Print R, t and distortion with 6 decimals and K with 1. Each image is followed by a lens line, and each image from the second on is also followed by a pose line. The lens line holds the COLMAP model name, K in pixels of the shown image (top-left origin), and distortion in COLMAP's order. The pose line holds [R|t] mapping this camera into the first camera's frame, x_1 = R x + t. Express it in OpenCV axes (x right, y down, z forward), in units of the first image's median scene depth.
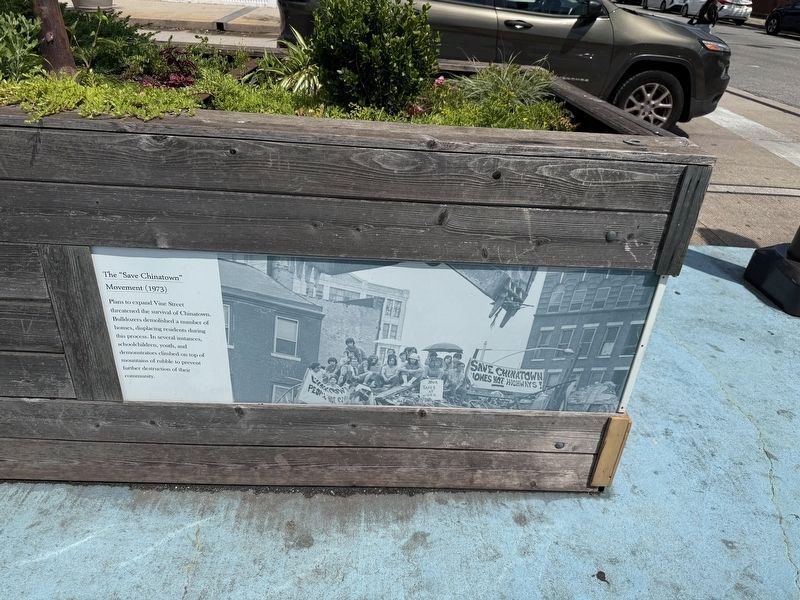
lens RADIAL K [[560.0, 0, 399.7], [0, 560.0, 303.2], [0, 0, 1]] dist [0.040986, -0.033435]
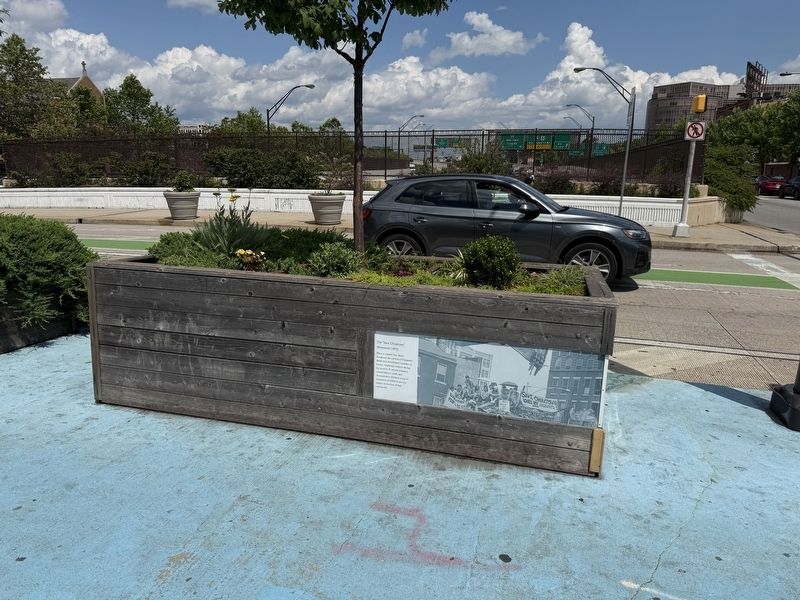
lens RADIAL K [[560.0, 0, 397.0], [0, 560.0, 299.3], [0, 0, 1]] dist [0.040986, -0.033435]
pose [[0.954954, 0.020525, -0.296045, 0.303612], [-0.114169, 0.946231, -0.302676, 0.481888], [0.273914, 0.322840, 0.905950, -1.260682]]
